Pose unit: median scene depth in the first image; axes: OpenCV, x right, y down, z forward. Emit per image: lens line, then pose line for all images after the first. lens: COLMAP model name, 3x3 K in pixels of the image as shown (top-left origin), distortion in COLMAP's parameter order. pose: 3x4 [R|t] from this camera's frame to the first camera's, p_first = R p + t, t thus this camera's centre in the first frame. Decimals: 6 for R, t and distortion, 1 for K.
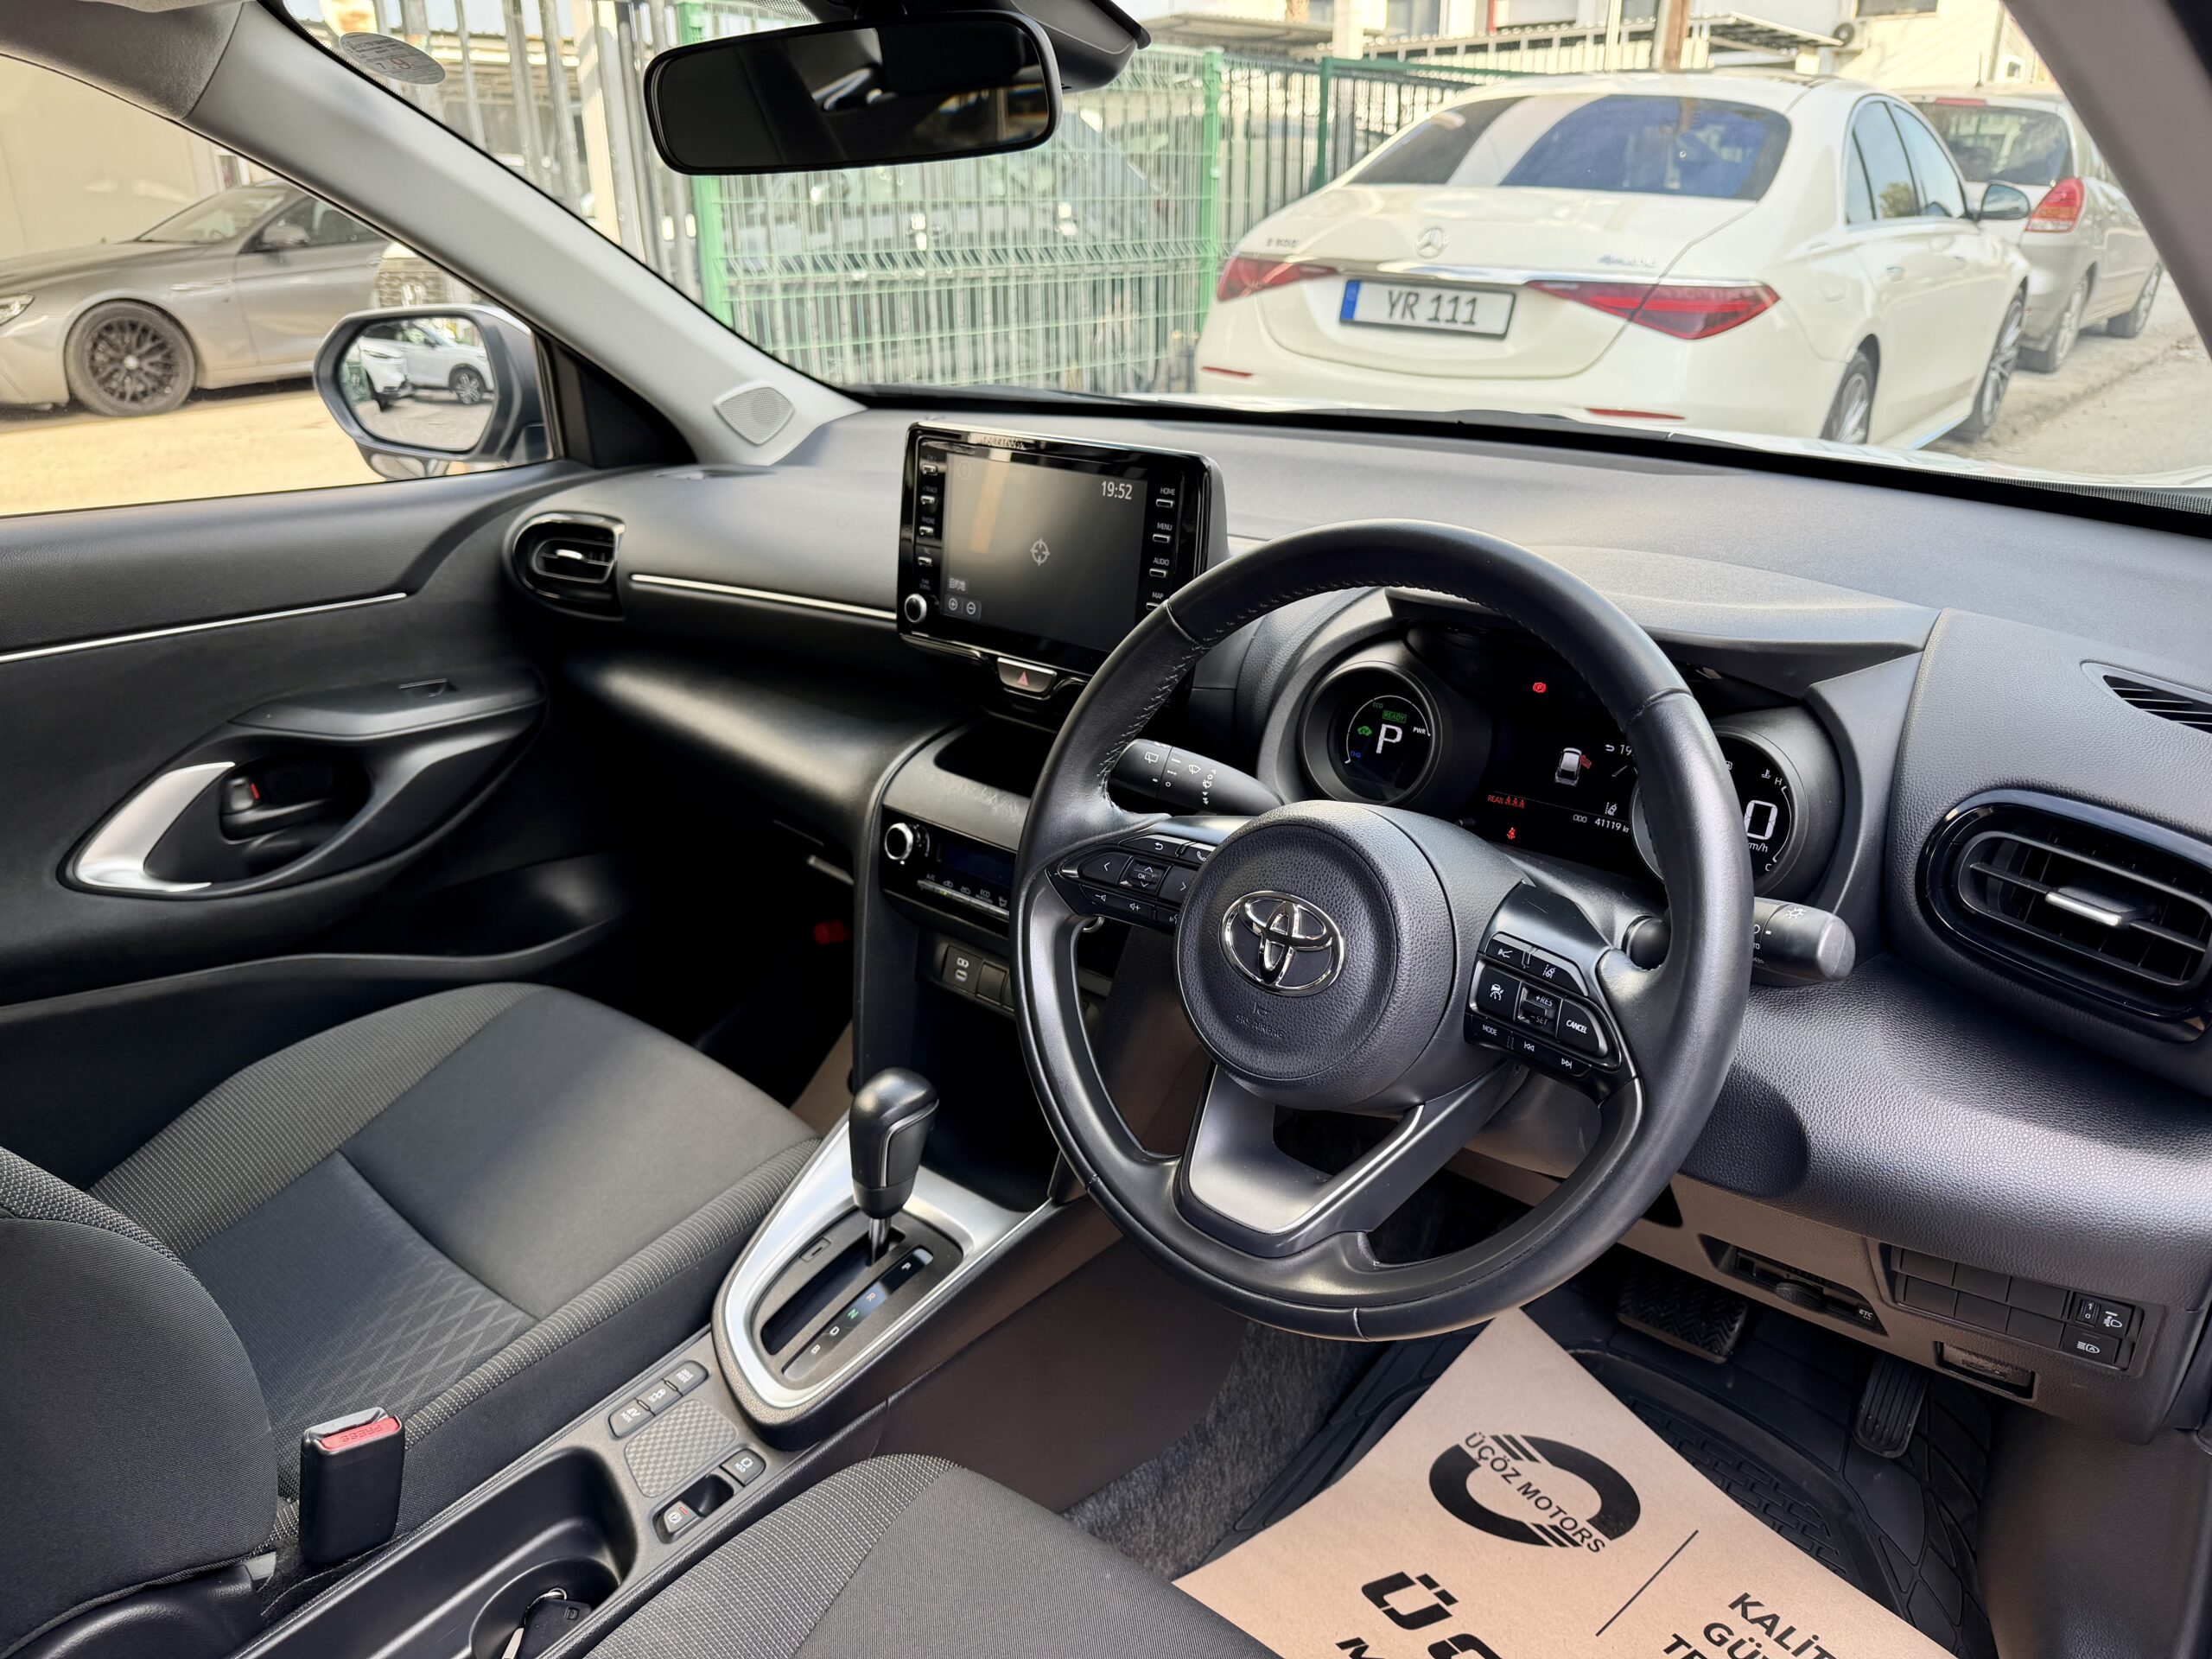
lens RADIAL K [[1548.5, 0, 1106.4], [0, 1548.5, 834.4], [0, 0, 1]] dist [-0.000580, -0.000704]
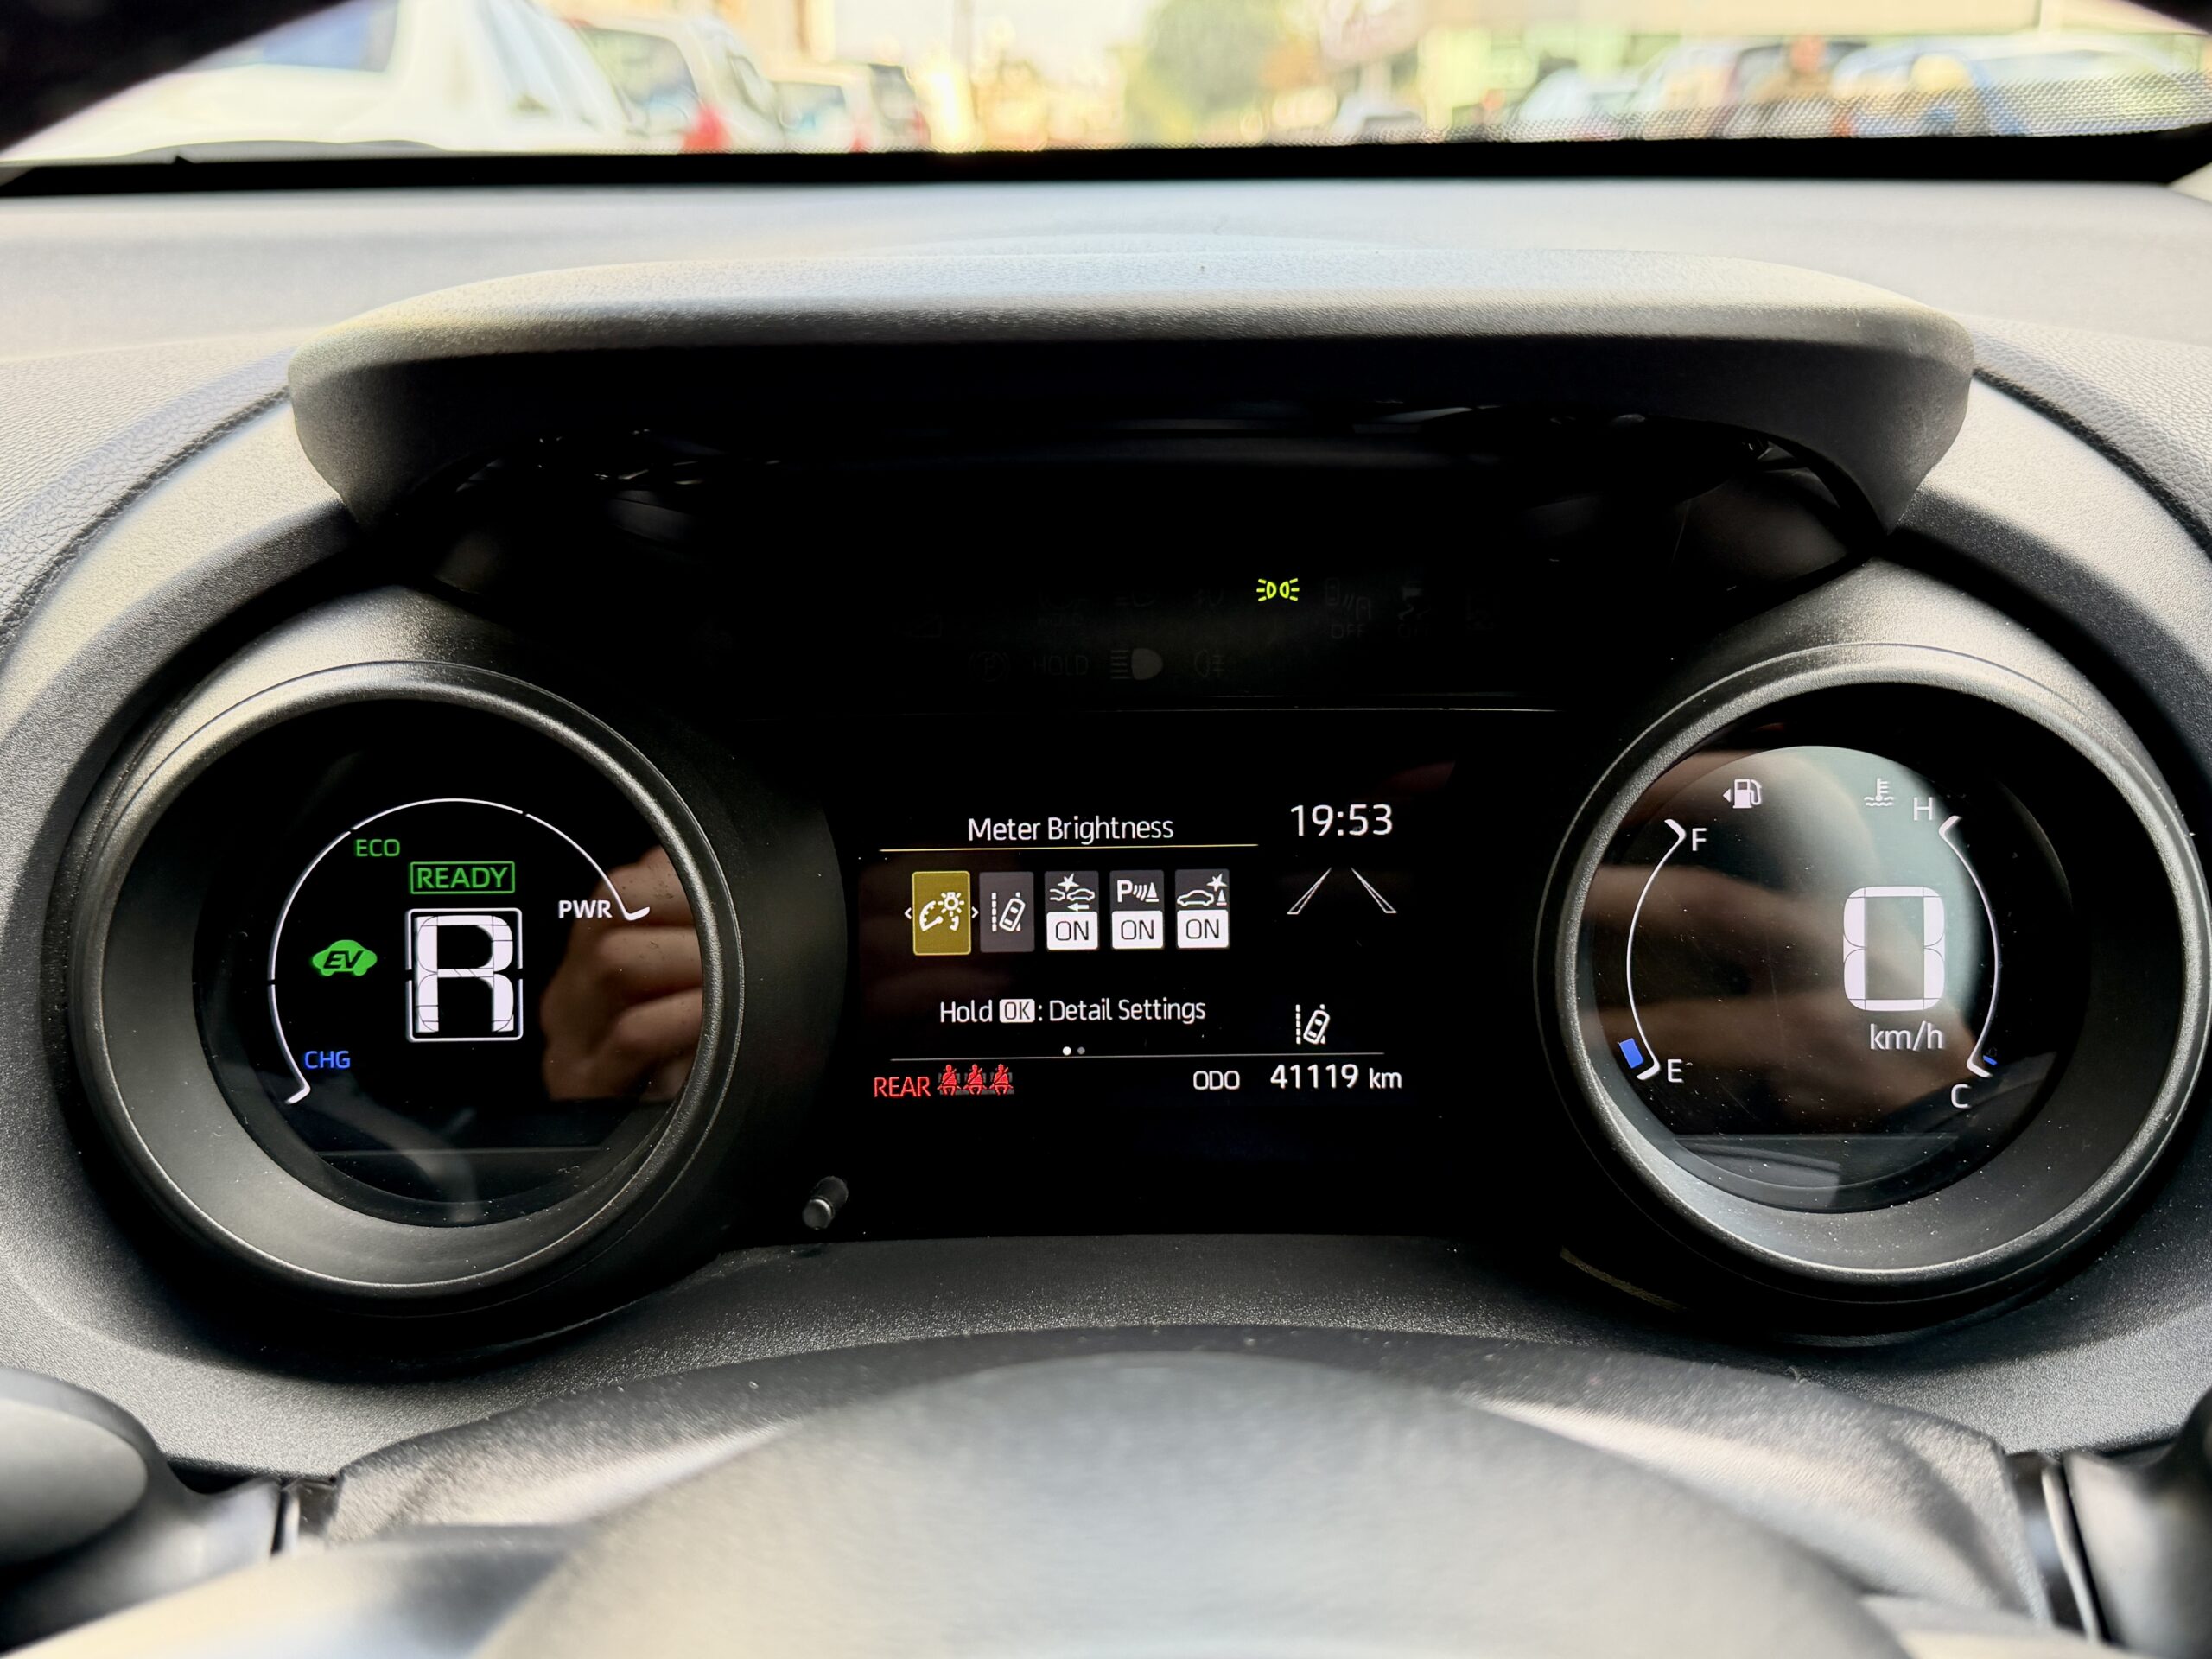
lens RADIAL K [[2000.7, 0, 1106.9], [0, 2000.7, 828.3], [0, 0, 1]] dist [-0.010776, -0.007961]
pose [[0.755689, -0.206896, 0.621392, 0.065462], [0.236374, 0.971001, 0.035841, -0.071040], [-0.610788, 0.119797, 0.782679, 0.683972]]
